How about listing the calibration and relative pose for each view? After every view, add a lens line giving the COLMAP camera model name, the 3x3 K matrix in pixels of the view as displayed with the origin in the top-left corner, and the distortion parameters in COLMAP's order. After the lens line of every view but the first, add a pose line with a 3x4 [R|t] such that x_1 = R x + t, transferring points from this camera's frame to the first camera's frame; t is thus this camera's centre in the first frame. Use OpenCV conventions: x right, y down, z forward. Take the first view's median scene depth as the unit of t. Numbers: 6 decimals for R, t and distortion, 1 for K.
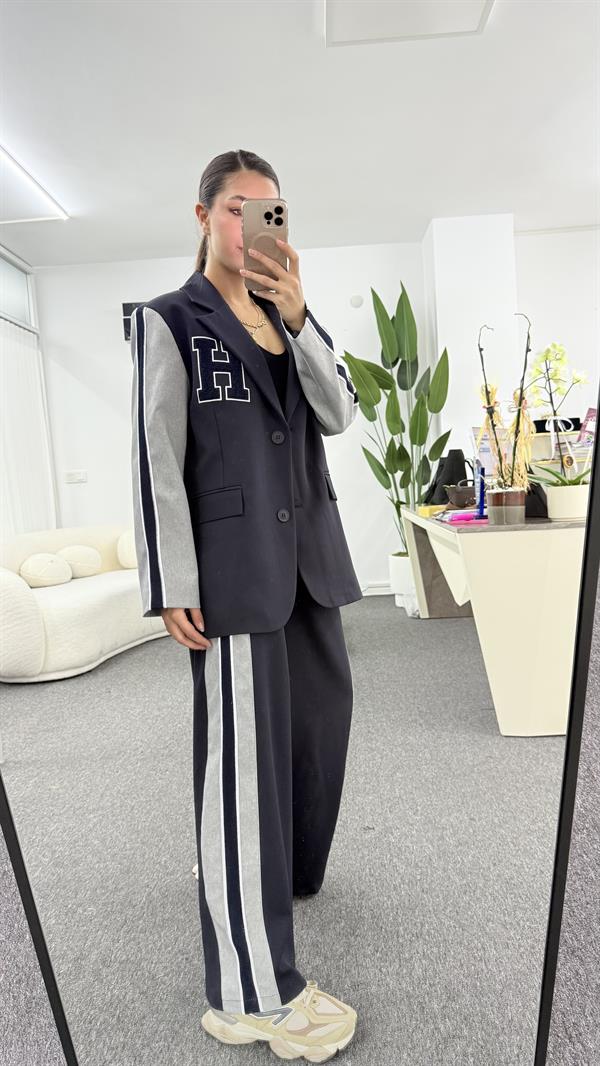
lens RADIAL K [[715.2, 0, 300.0], [0, 715.2, 533.0], [0, 0, 1]] dist [0.127633, -0.158983]
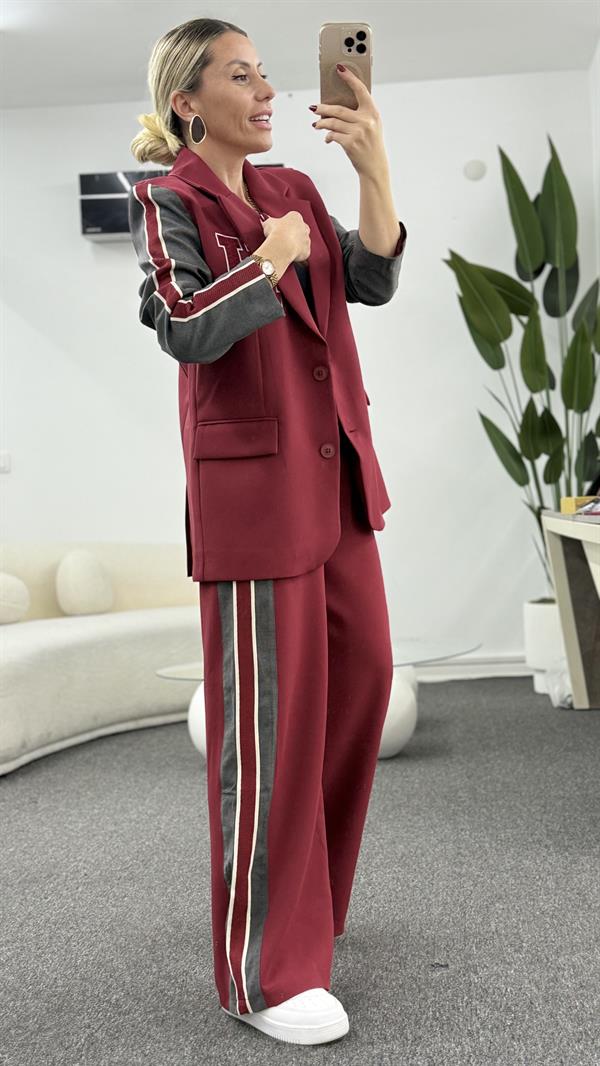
lens RADIAL K [[1392.7, 0, 300.2], [0, 1392.7, 530.4], [0, 0, 1]] dist [0.032720, -0.021938]
pose [[0.996911, 0.024173, -0.074729, 0.029374], [-0.030112, 0.996388, -0.079399, 0.069547], [0.072540, 0.081404, 0.994038, -0.122445]]
